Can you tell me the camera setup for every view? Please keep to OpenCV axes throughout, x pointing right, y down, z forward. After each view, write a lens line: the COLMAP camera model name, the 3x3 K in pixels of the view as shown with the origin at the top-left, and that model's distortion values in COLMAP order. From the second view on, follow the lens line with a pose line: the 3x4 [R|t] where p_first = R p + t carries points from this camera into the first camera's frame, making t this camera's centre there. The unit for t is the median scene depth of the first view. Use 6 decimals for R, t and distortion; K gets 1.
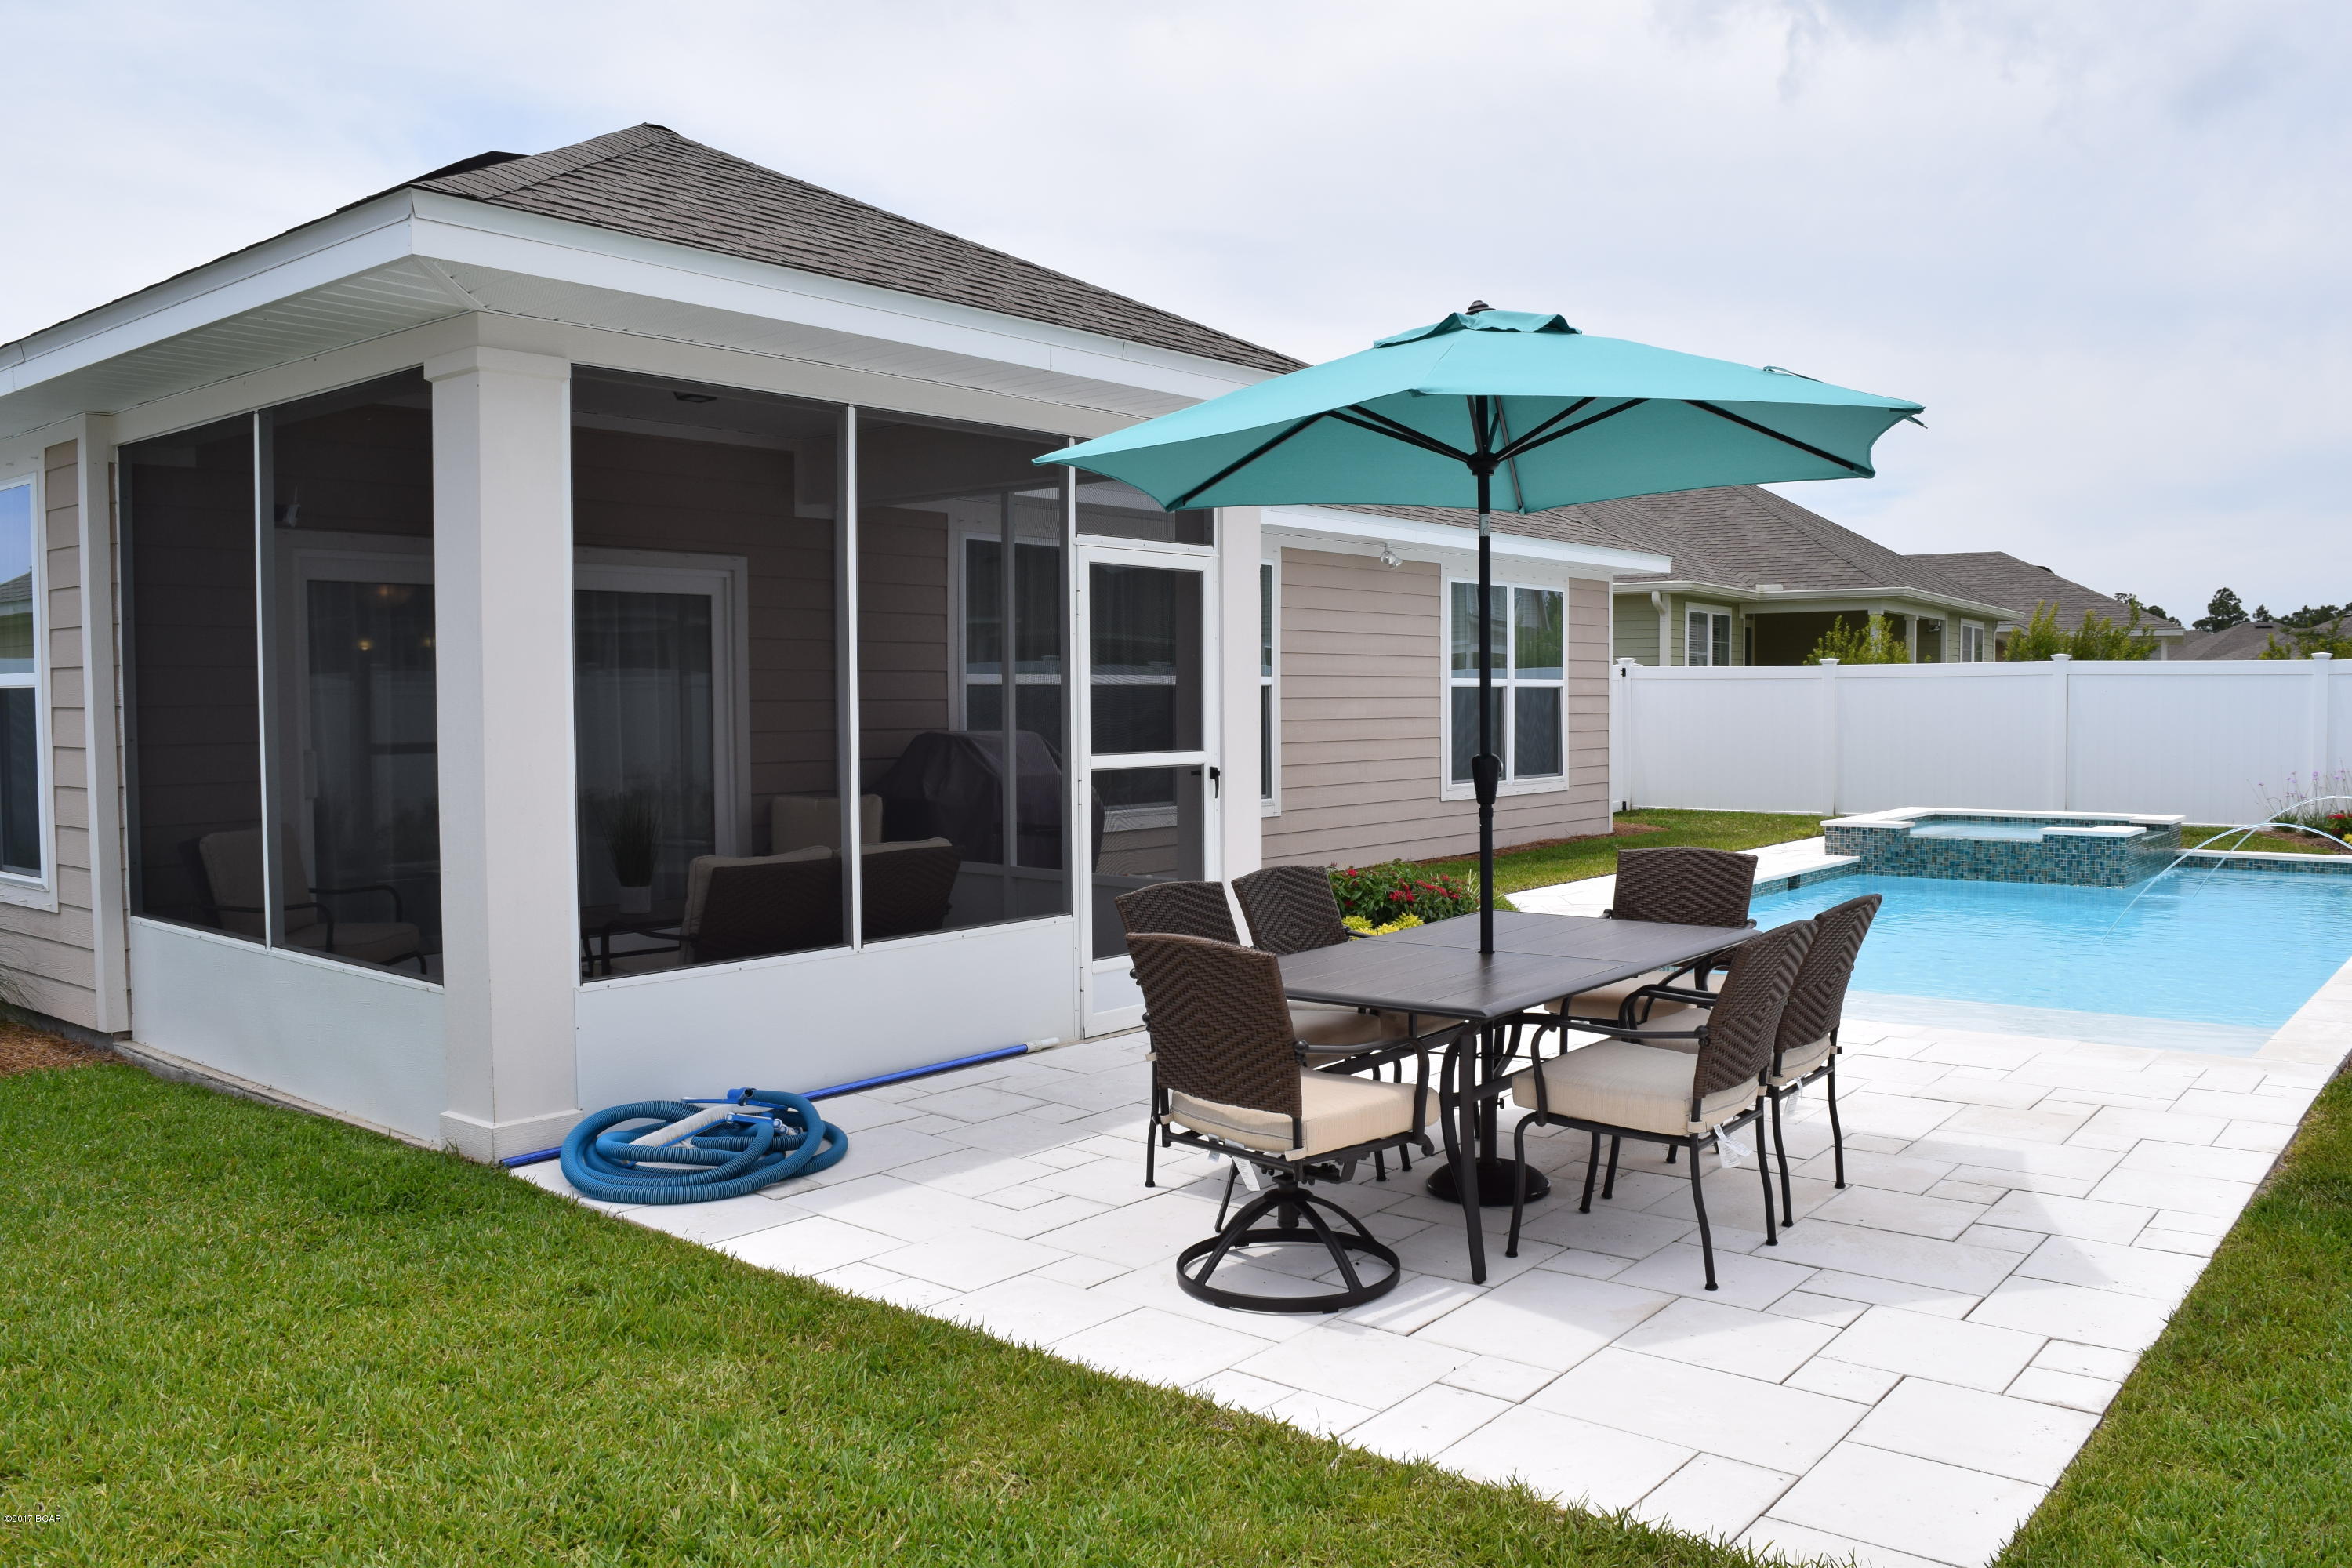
lens RADIAL K [[1862.6, 0, 1179.3], [0, 1862.6, 783.9], [0, 0, 1]] dist [-0.094352, -0.001742]
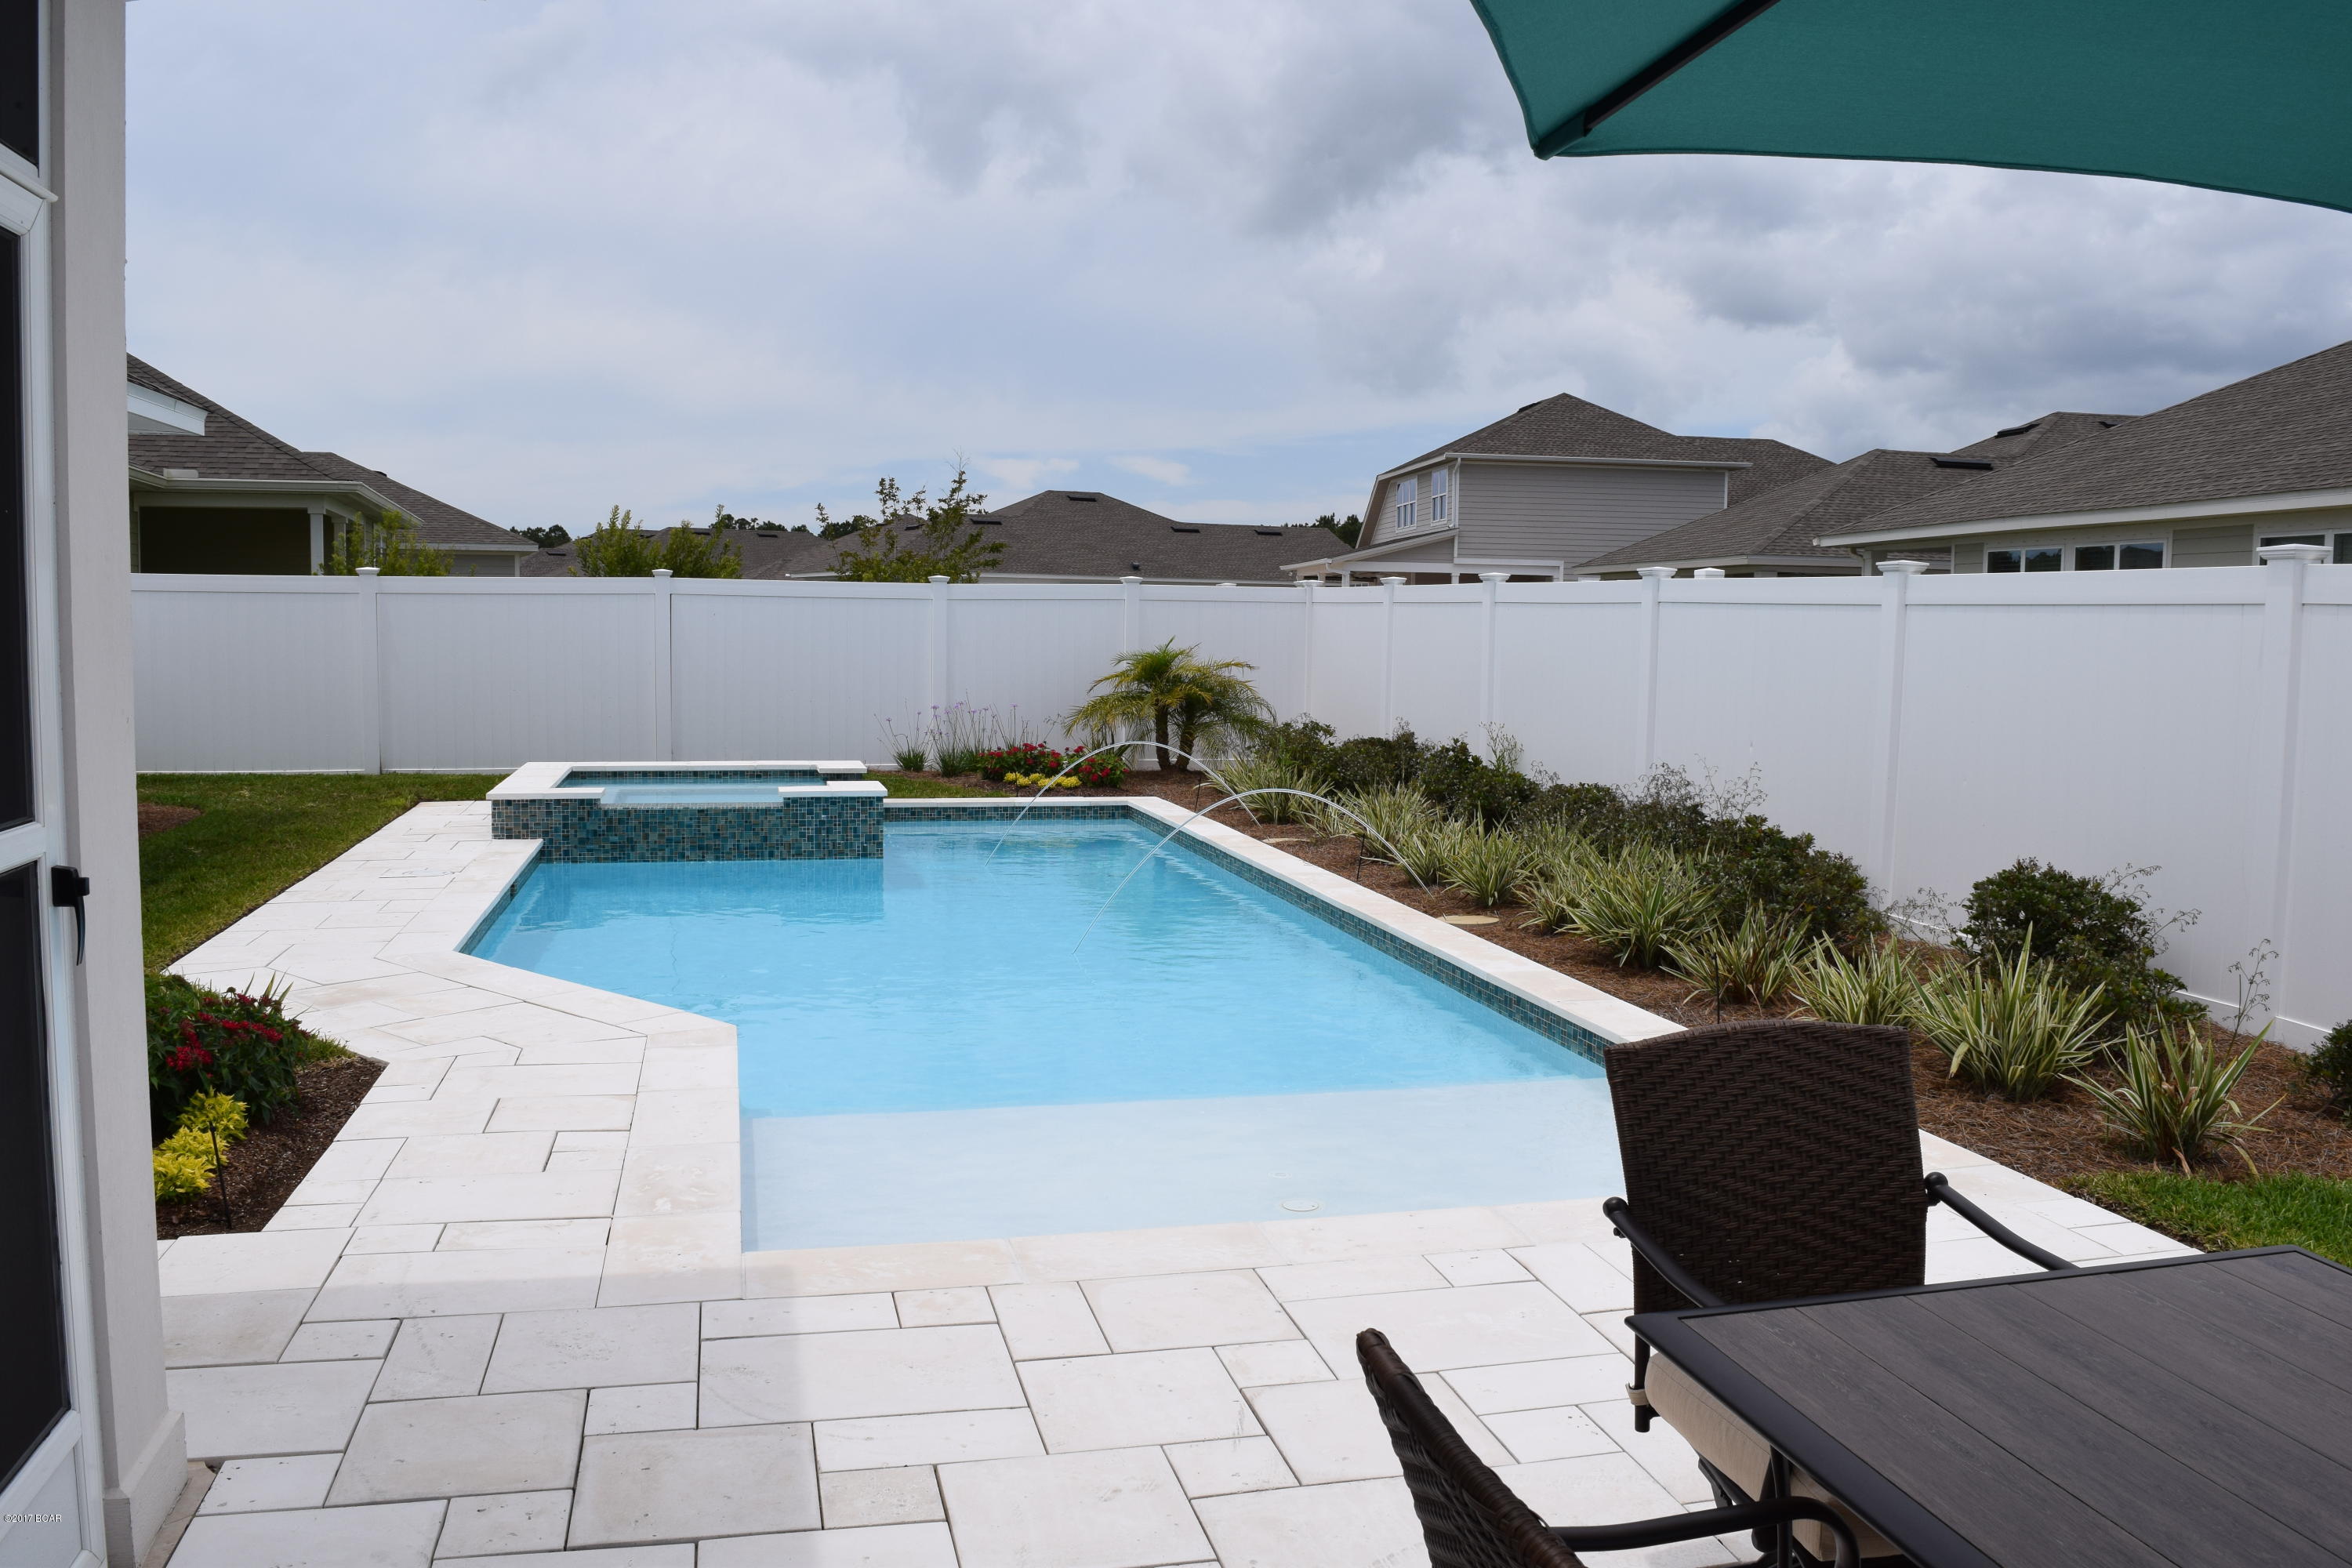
lens RADIAL K [[1862.6, 0, 1174.5], [0, 1862.6, 775.1], [0, 0, 1]] dist [-0.094352, -0.001742]
pose [[0.613092, -0.052700, 0.788252, -0.058135], [0.019034, 0.998468, 0.051950, -0.020279], [-0.789782, -0.016846, 0.613156, 0.357533]]
